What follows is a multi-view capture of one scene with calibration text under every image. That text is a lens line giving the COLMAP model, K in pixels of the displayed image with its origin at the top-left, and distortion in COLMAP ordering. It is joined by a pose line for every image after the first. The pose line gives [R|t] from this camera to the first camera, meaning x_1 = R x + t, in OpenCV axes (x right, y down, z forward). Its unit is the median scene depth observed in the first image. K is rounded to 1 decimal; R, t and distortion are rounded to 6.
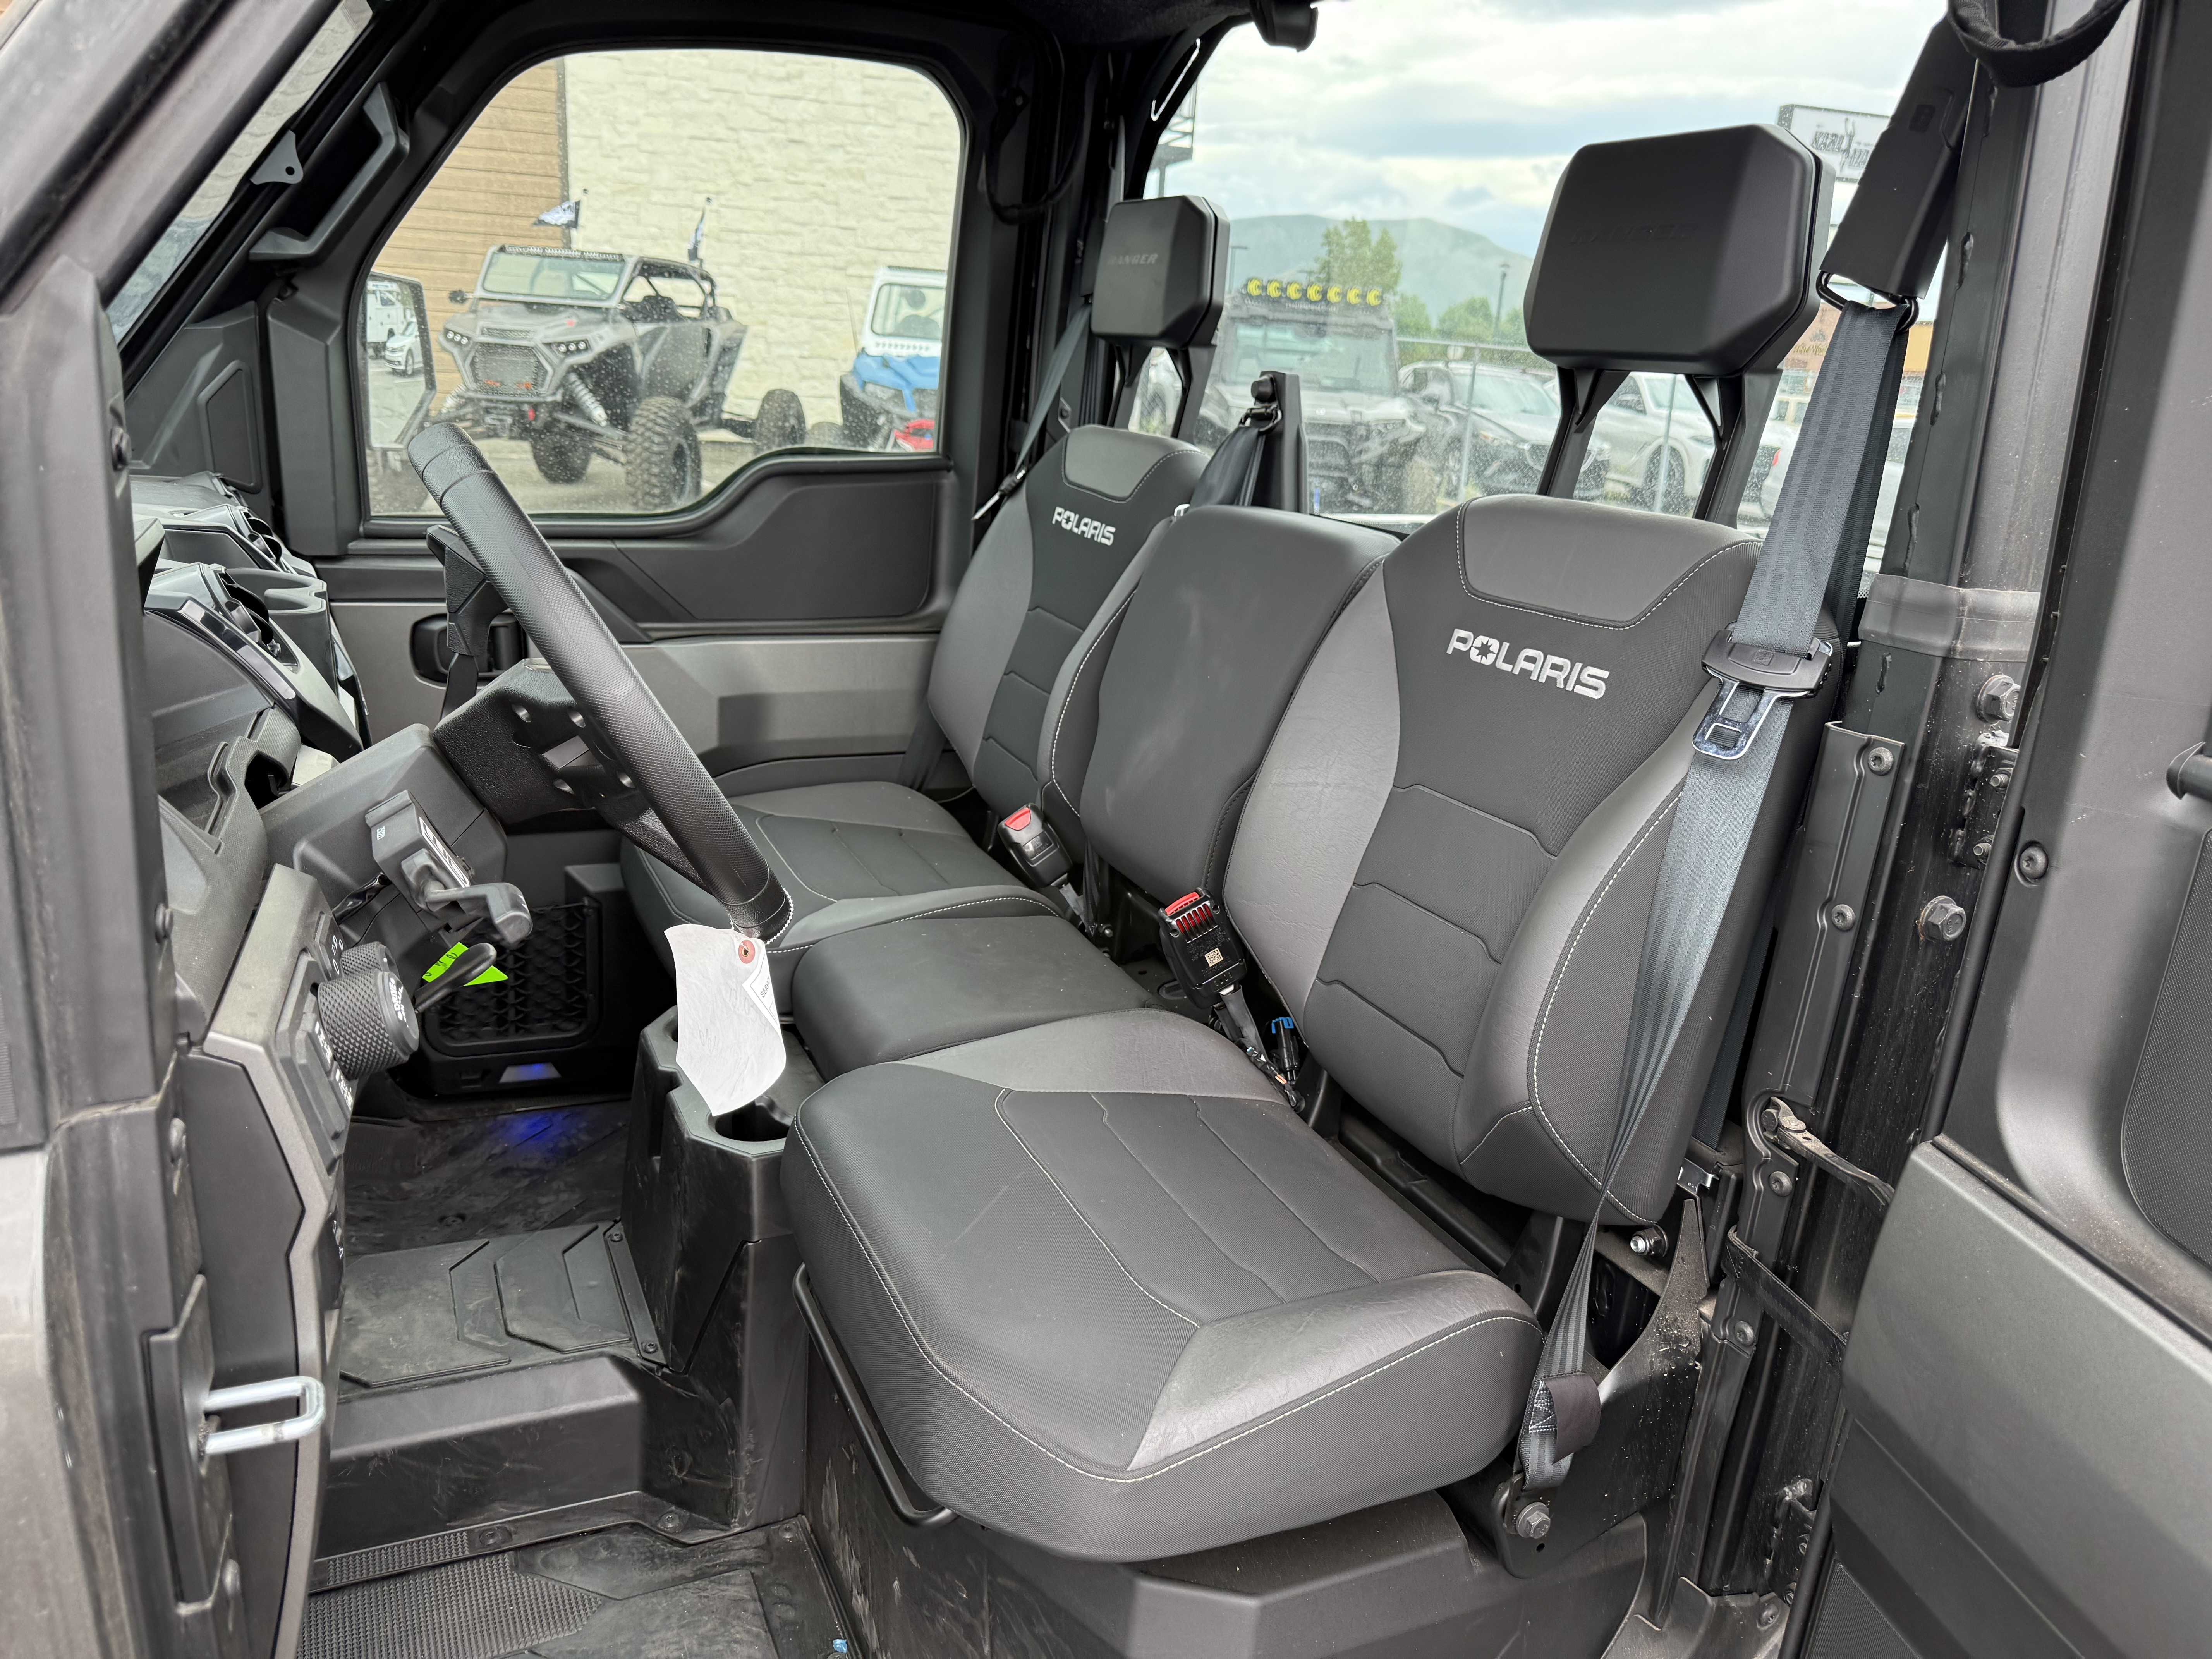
lens RADIAL K [[1577.3, 0, 1108.4], [0, 1577.3, 848.3], [0, 0, 1]] dist [-0.005642, -0.007633]
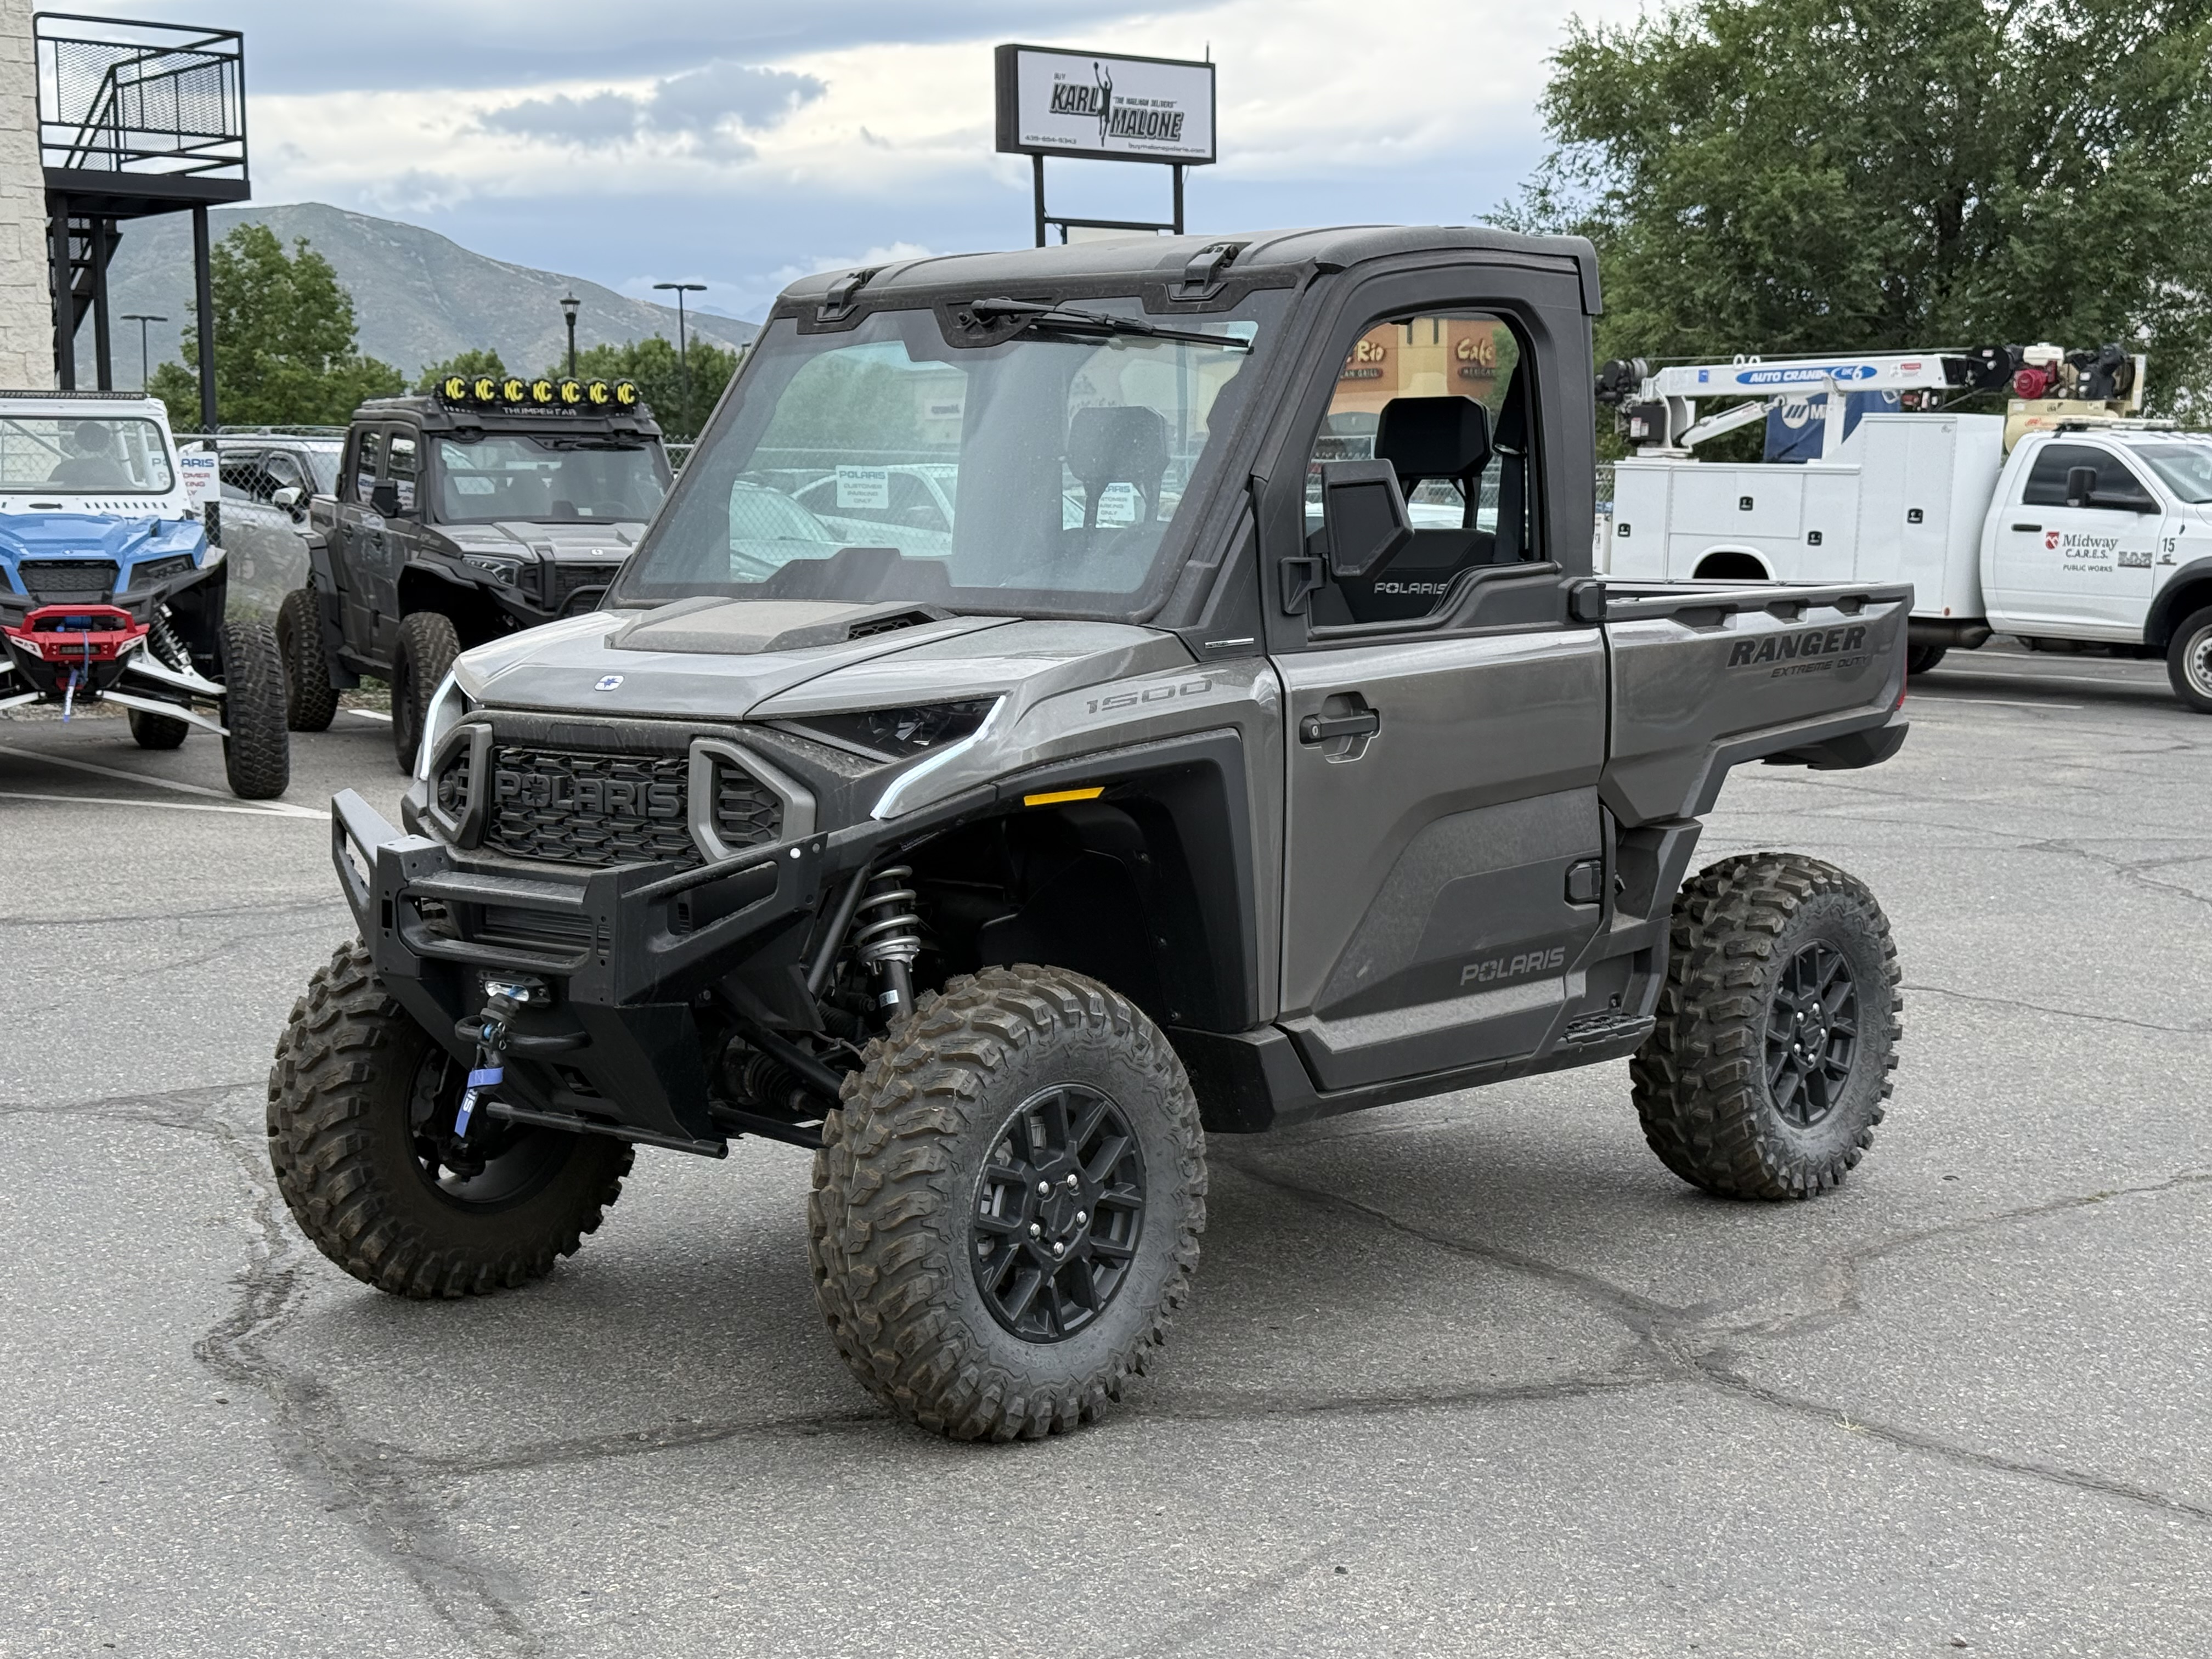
lens RADIAL K [[3156.5, 0, 1112.0], [0, 3156.5, 883.5], [0, 0, 1]] dist [0.155068, -0.226311]
pose [[0.909856, -0.119371, 0.397382, -1.455457], [0.184588, 0.974180, -0.129999, 0.590279], [-0.371603, 0.191633, 0.908399, -2.179920]]
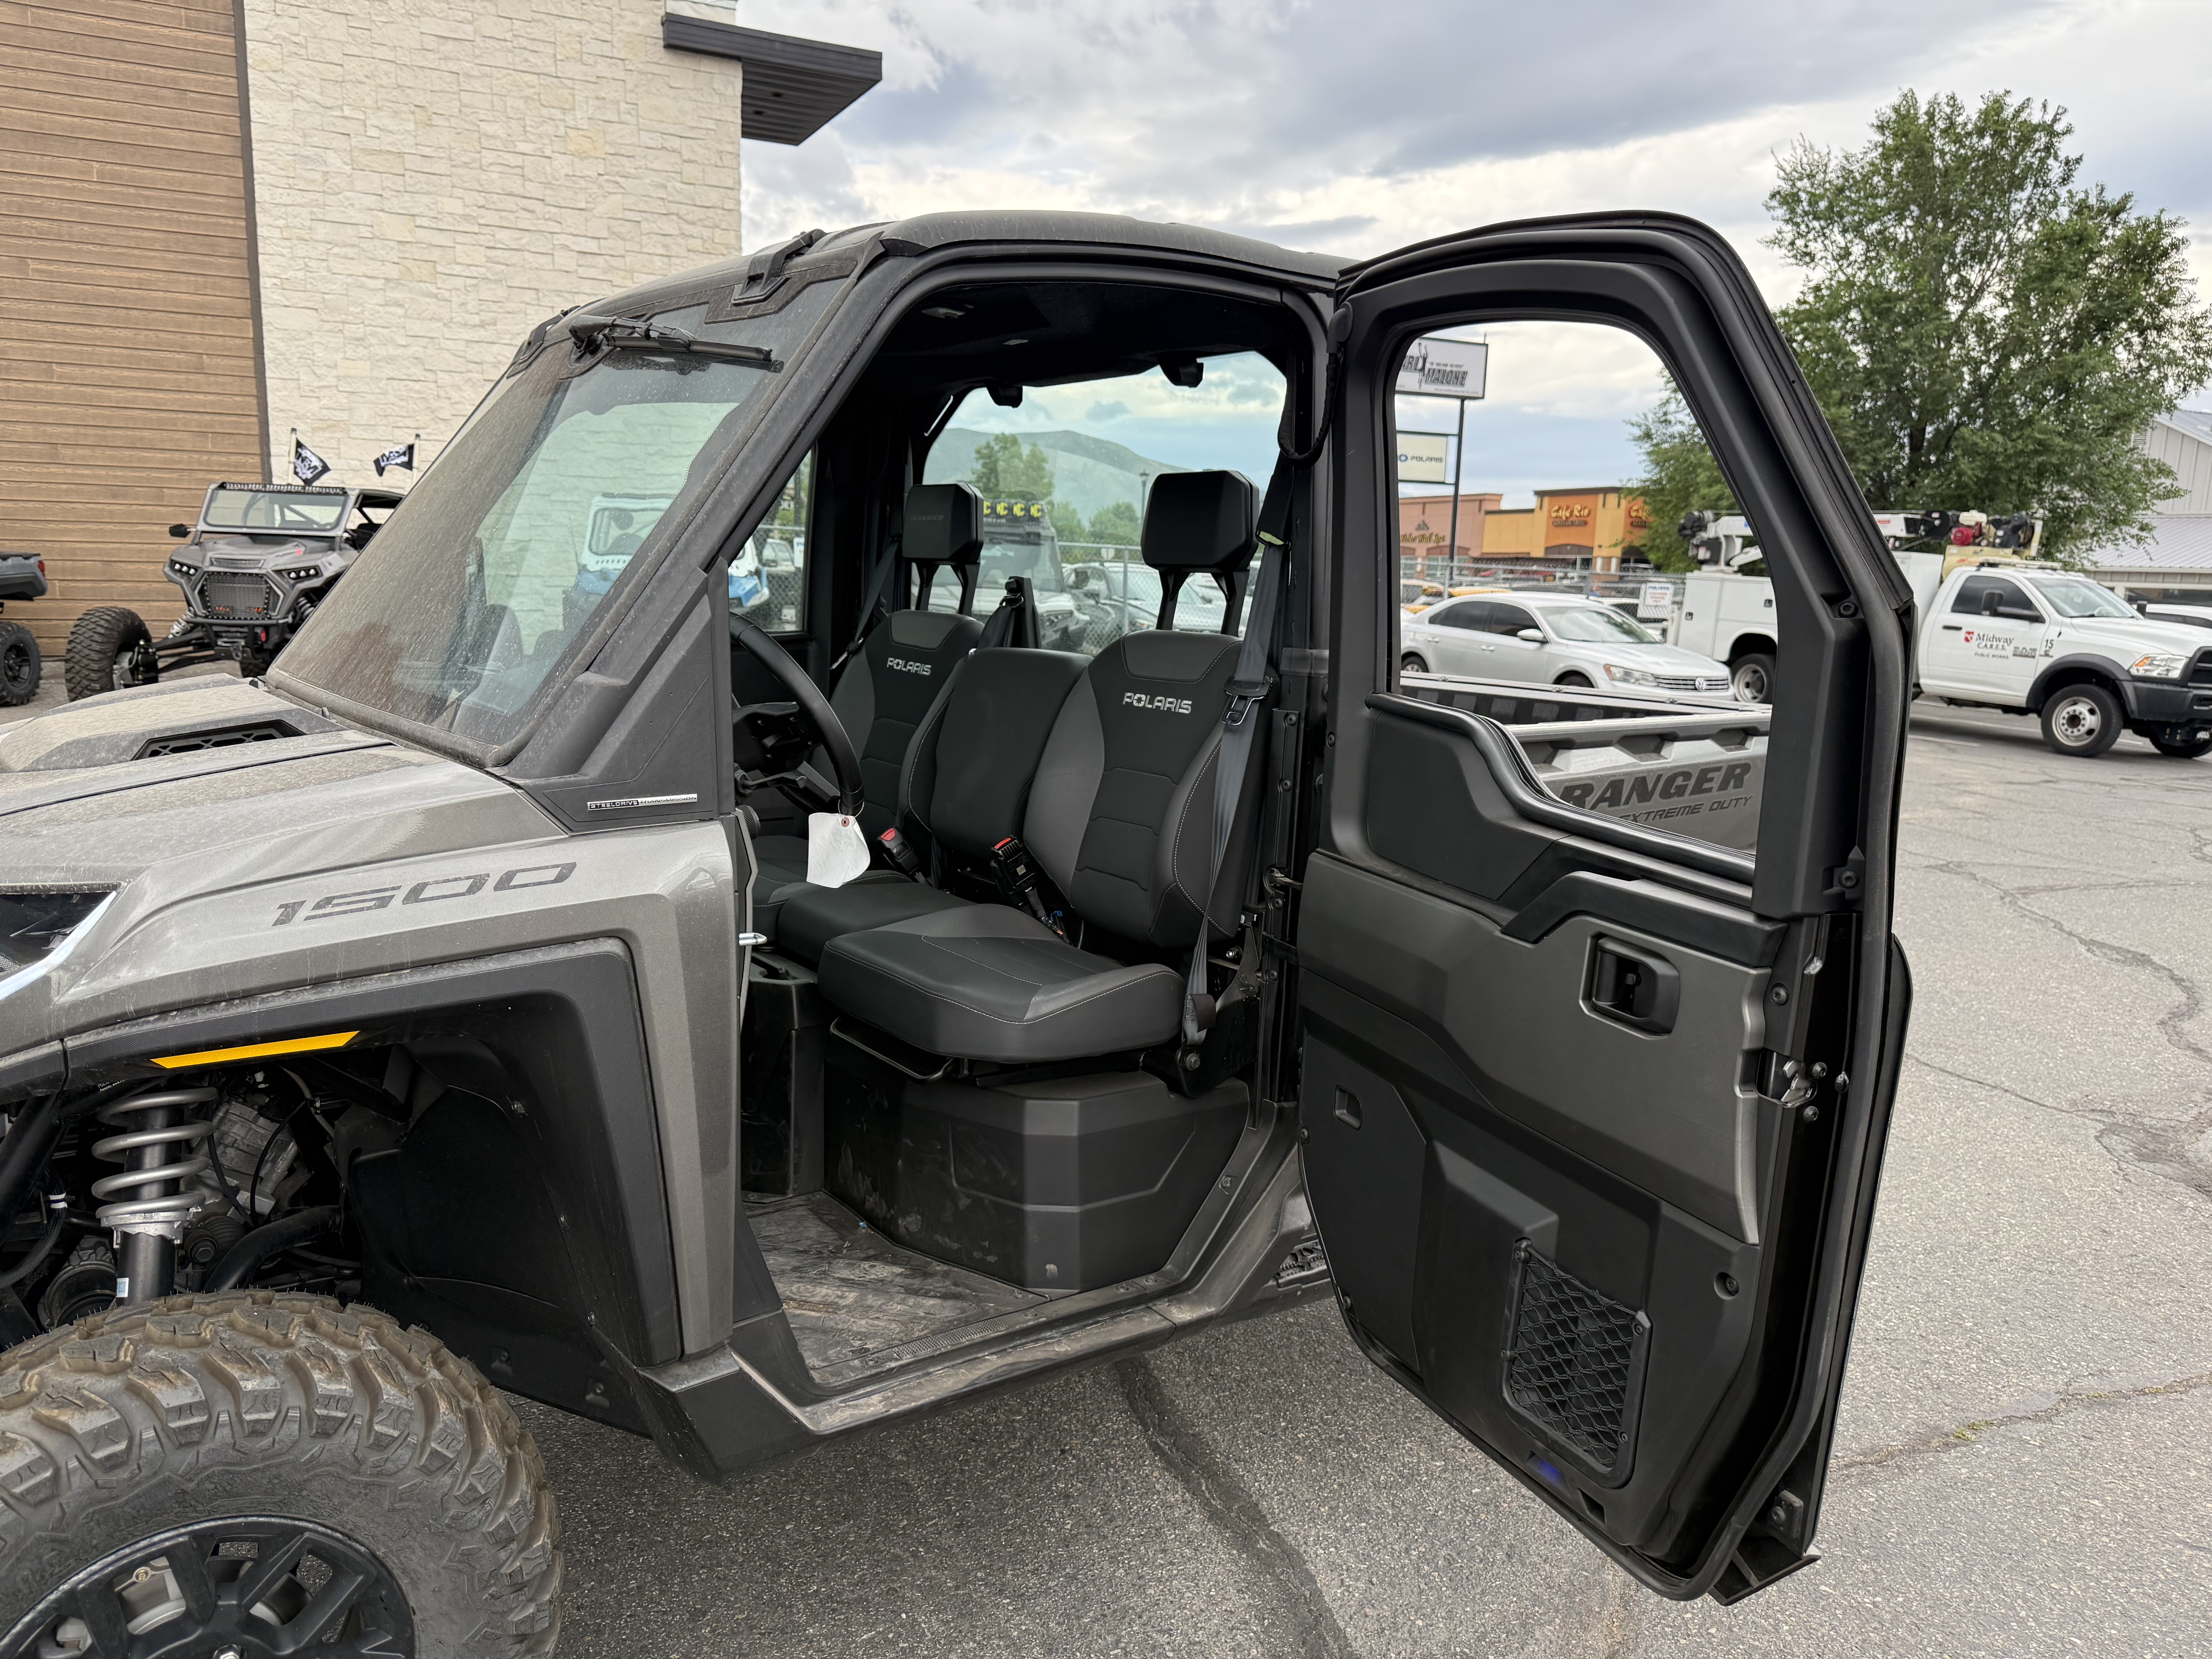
lens RADIAL K [[1560.8, 0, 1101.8], [0, 1560.8, 861.1], [0, 0, 1]] dist [-0.003094, -0.006791]
pose [[0.978685, -0.070293, 0.192963, -0.148611], [0.091128, 0.990673, -0.101304, 0.191241], [-0.184042, 0.116729, 0.975963, -0.658303]]
